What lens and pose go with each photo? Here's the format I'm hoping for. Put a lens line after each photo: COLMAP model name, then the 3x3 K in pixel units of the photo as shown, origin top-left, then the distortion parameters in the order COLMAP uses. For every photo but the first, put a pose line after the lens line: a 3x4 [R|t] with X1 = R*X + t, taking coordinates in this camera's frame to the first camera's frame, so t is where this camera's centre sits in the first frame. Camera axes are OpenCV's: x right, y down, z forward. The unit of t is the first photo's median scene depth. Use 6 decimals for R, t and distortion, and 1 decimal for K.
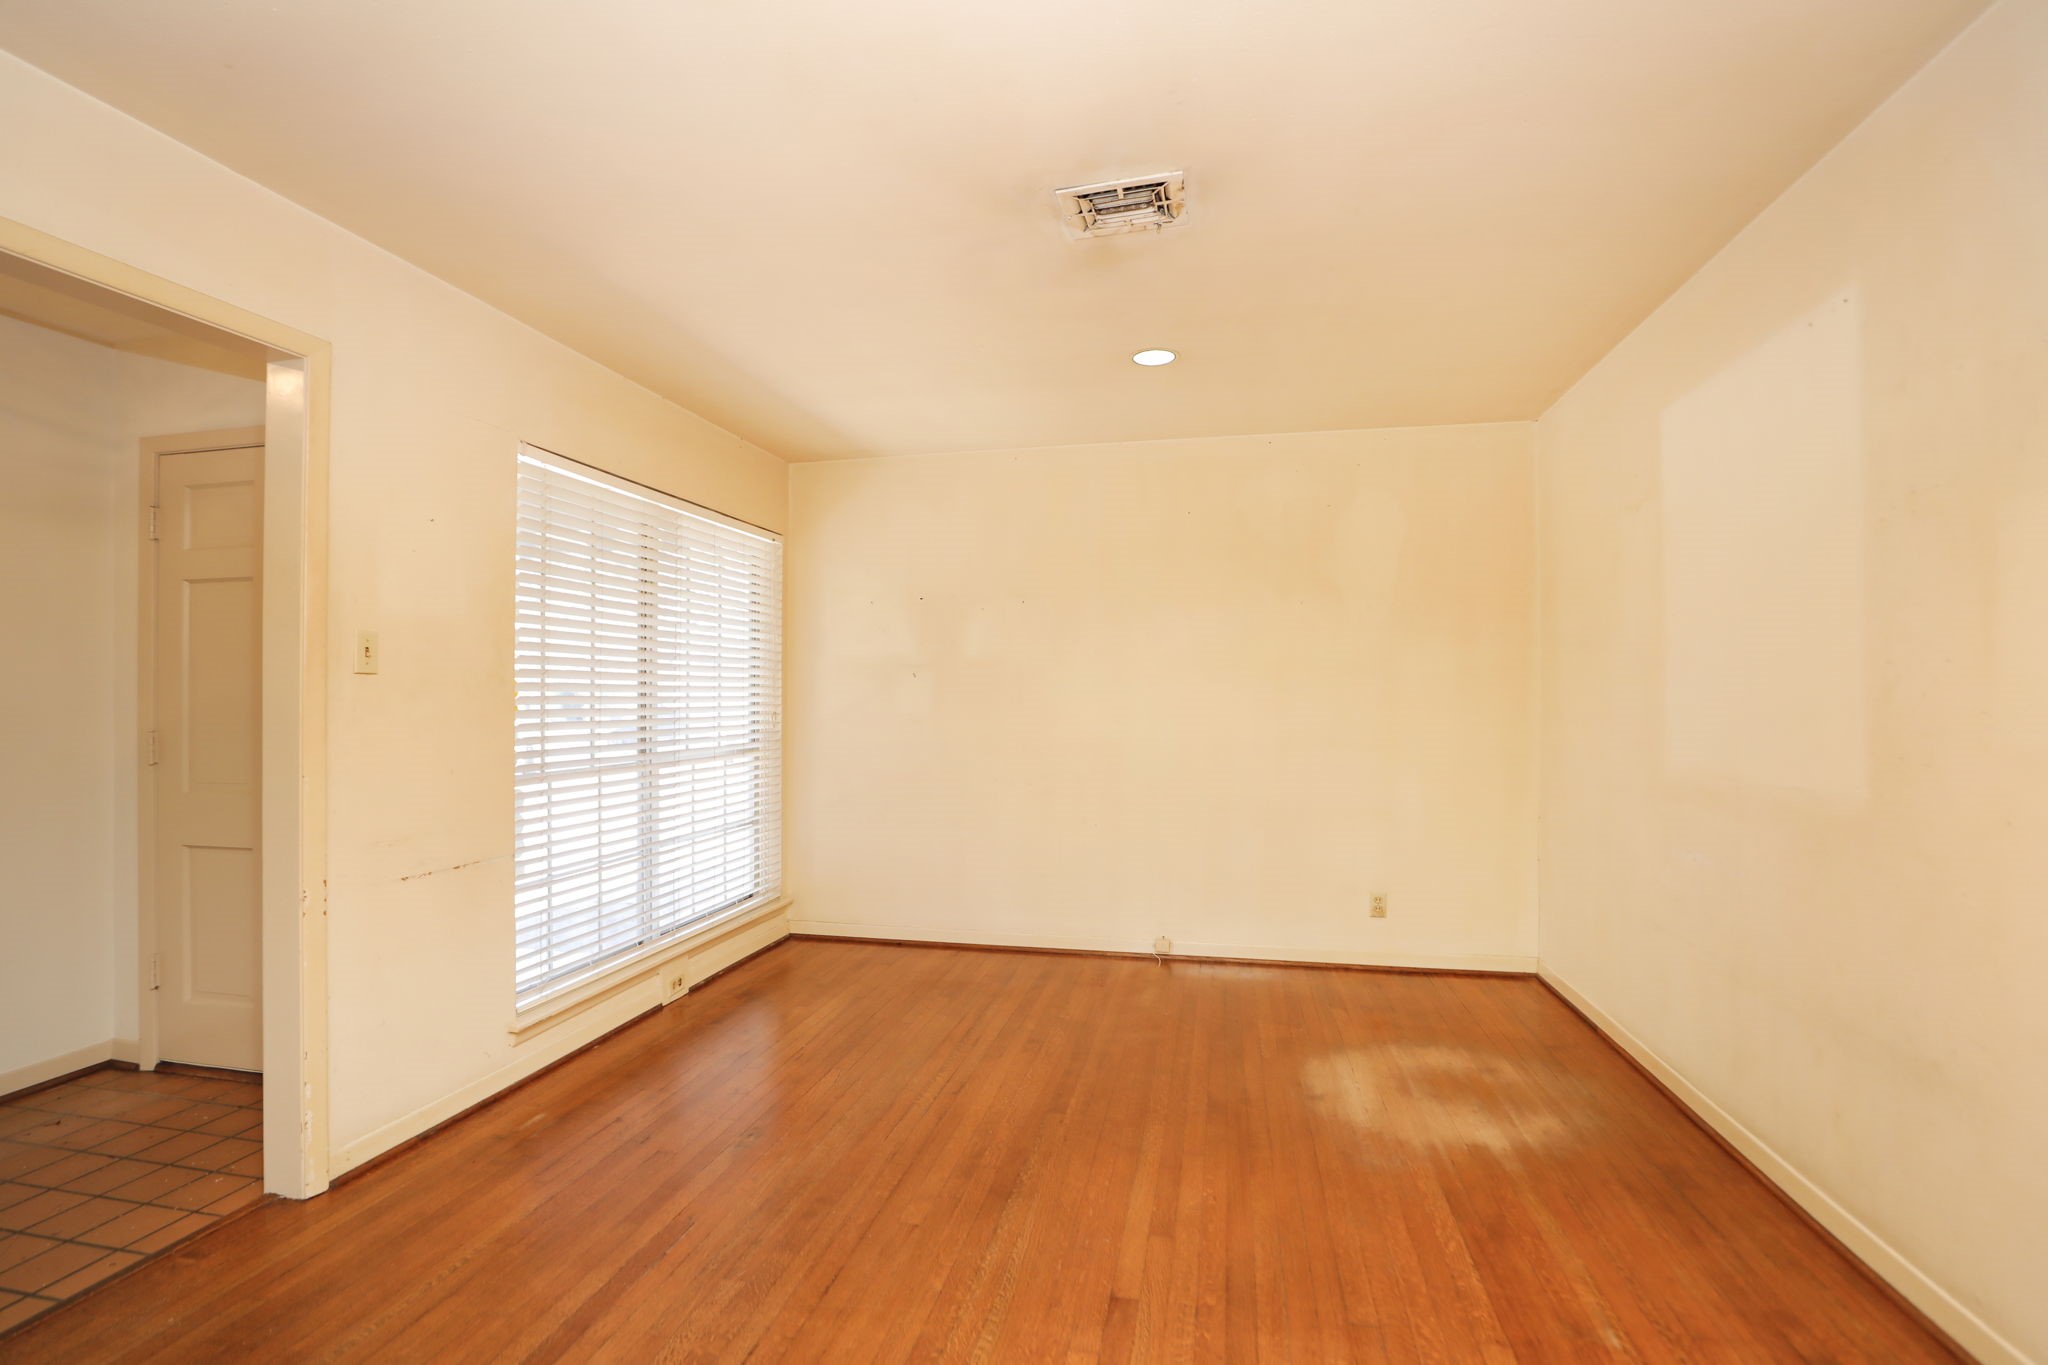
lens RADIAL K [[926.1, 0, 1016.0], [0, 926.1, 685.8], [0, 0, 1]] dist [-0.044565, 0.012647]
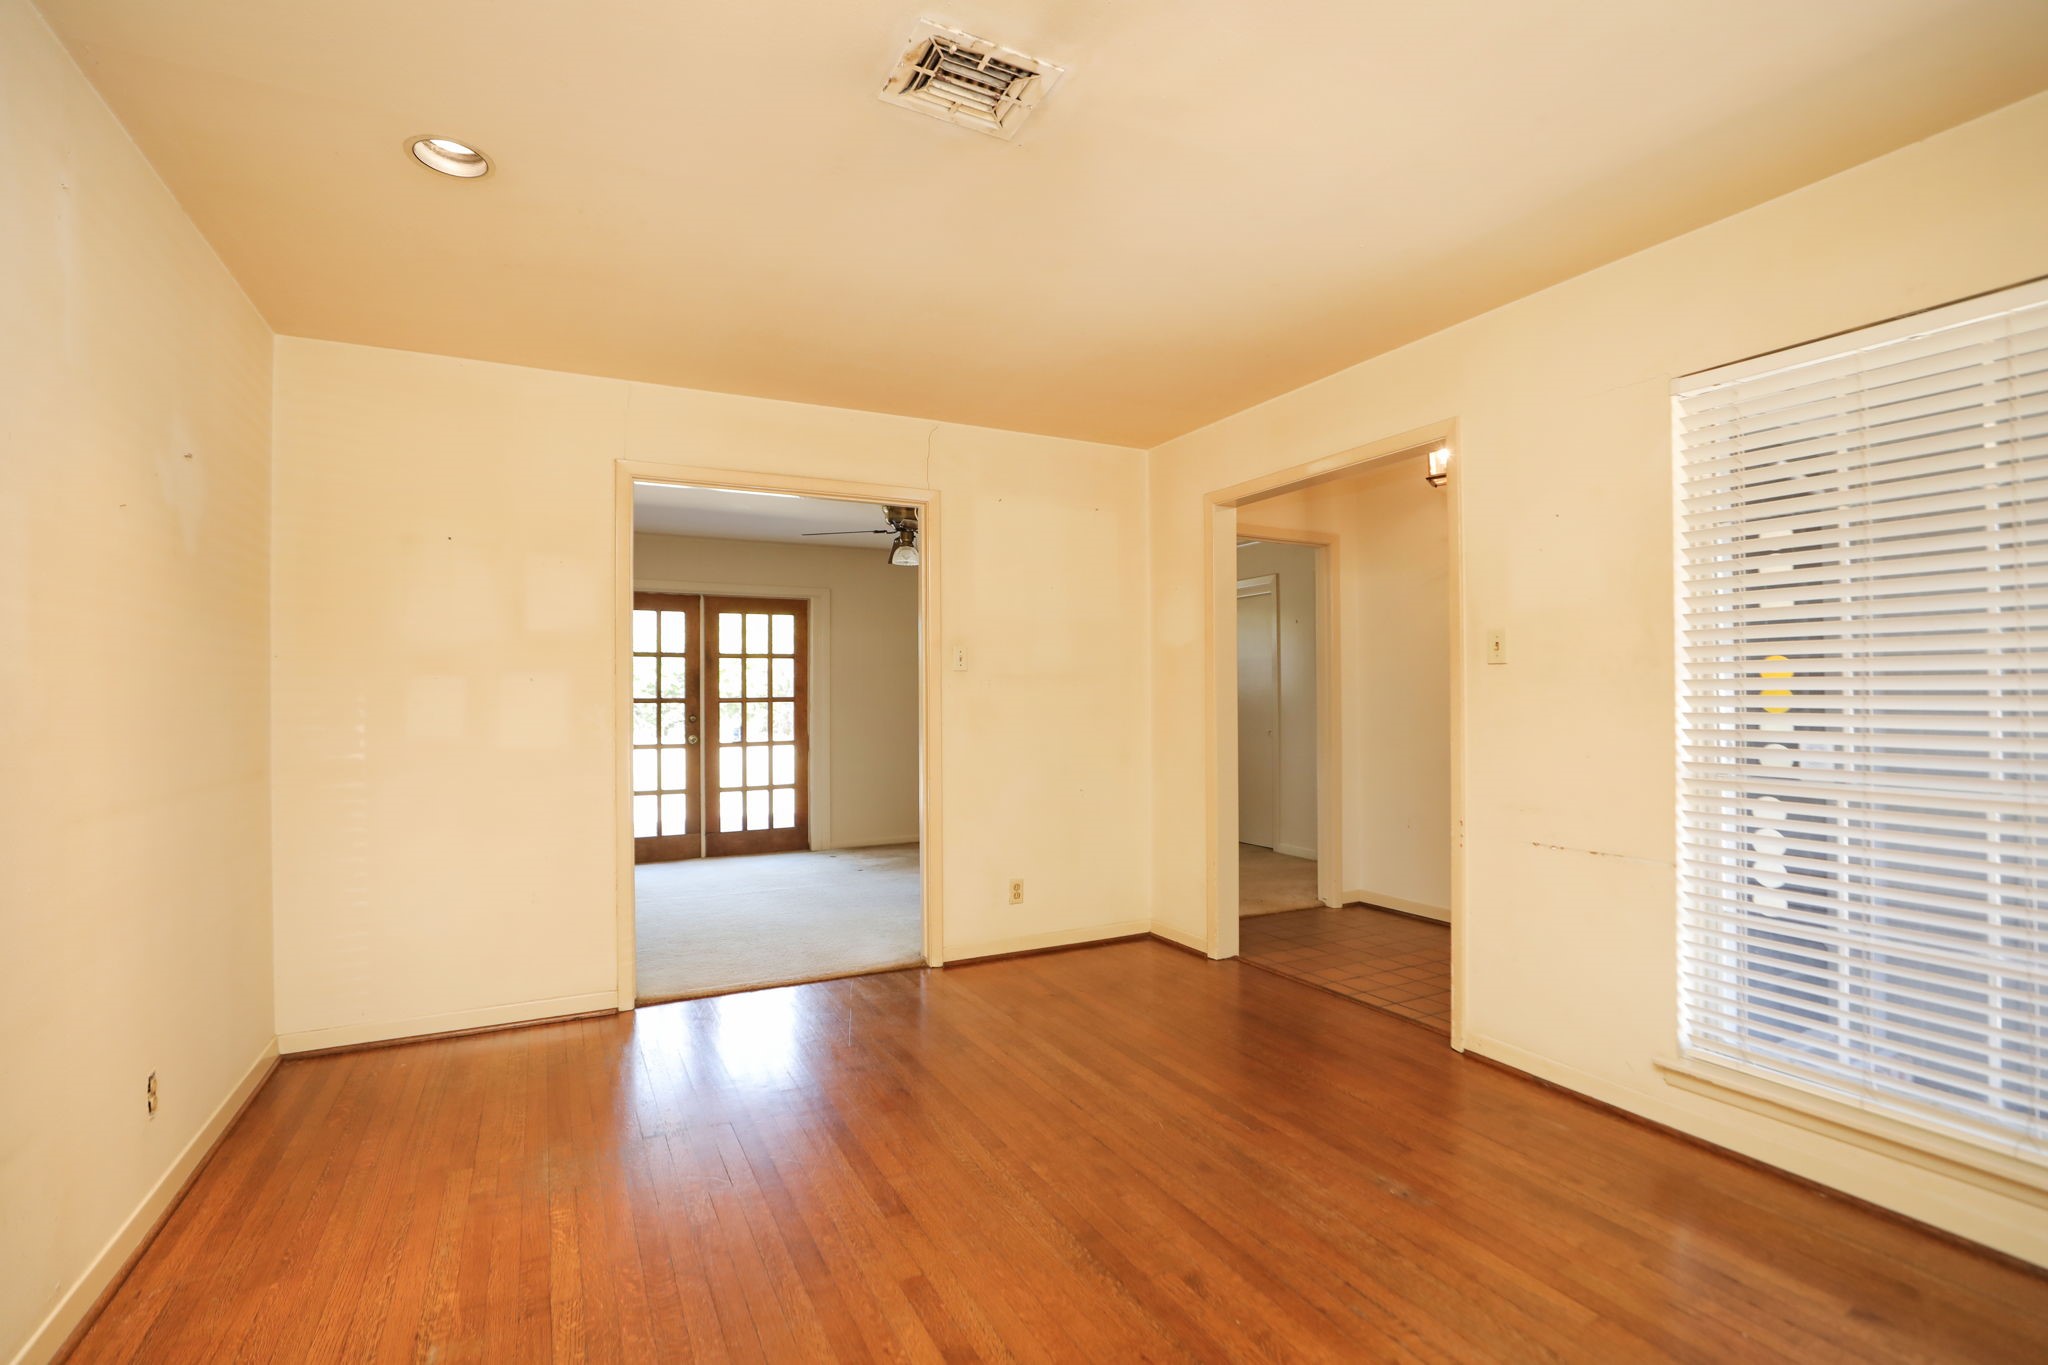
lens RADIAL K [[926.1, 0, 1016.0], [0, 926.1, 685.8], [0, 0, 1]] dist [-0.044565, 0.012647]
pose [[-0.767706, 0.002616, -0.640797, 0.468805], [0.017197, 0.999716, -0.016521, 0.021223], [0.640571, -0.023703, -0.767533, 1.265658]]
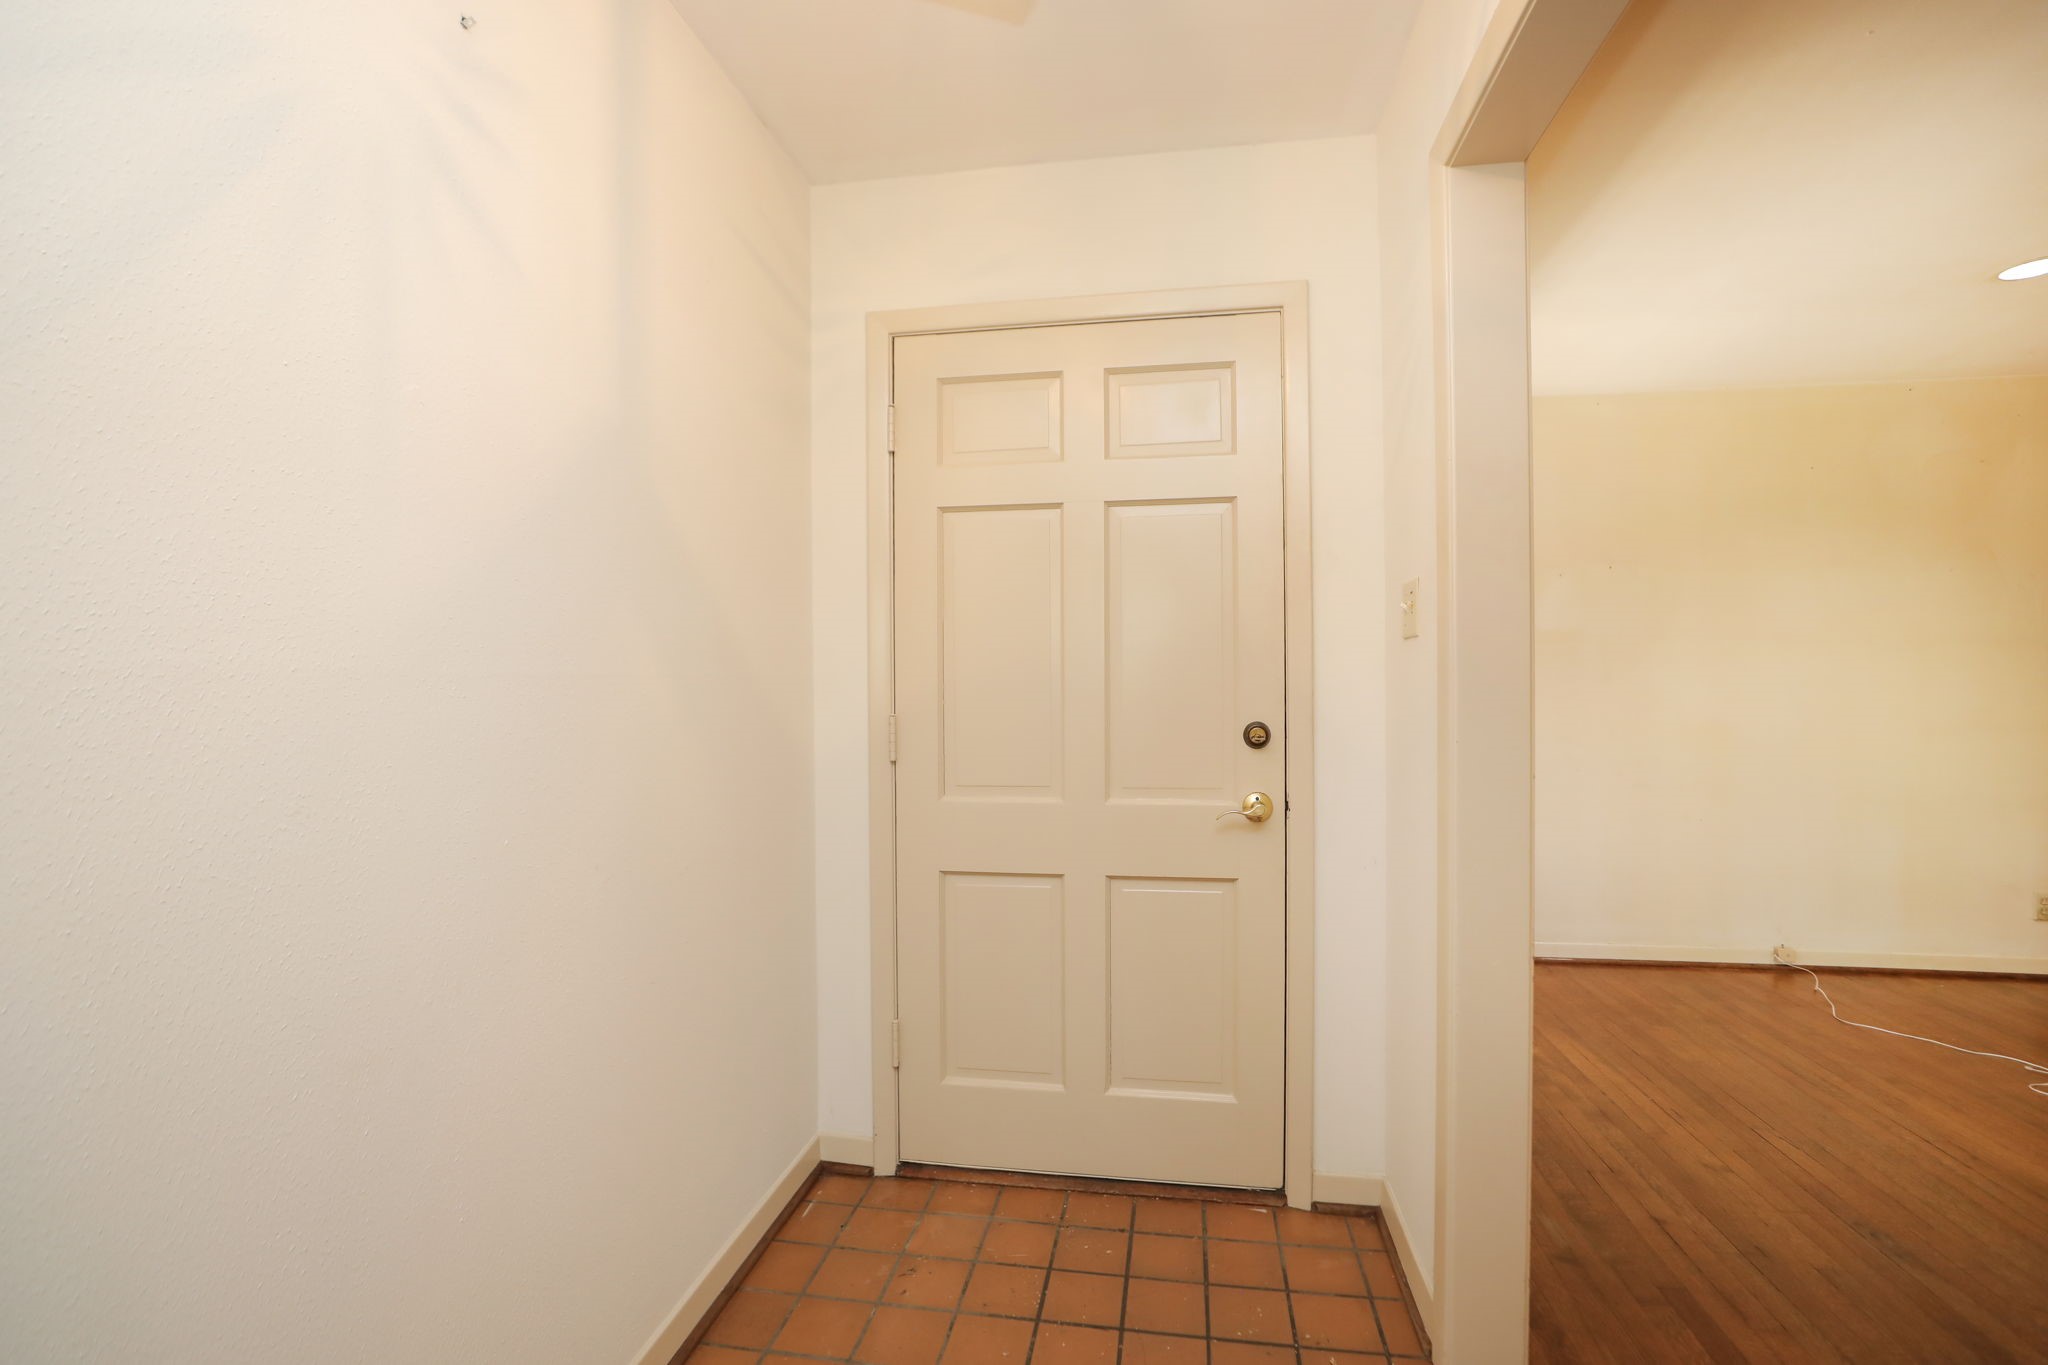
lens RADIAL K [[926.1, 0, 1016.0], [0, 926.1, 685.8], [0, 0, 1]] dist [-0.044565, 0.012647]
pose [[0.998589, 0.002933, 0.053017, -0.897088], [-0.003820, 0.999854, 0.016643, 0.012641], [-0.052961, -0.016822, 0.998455, 0.244912]]
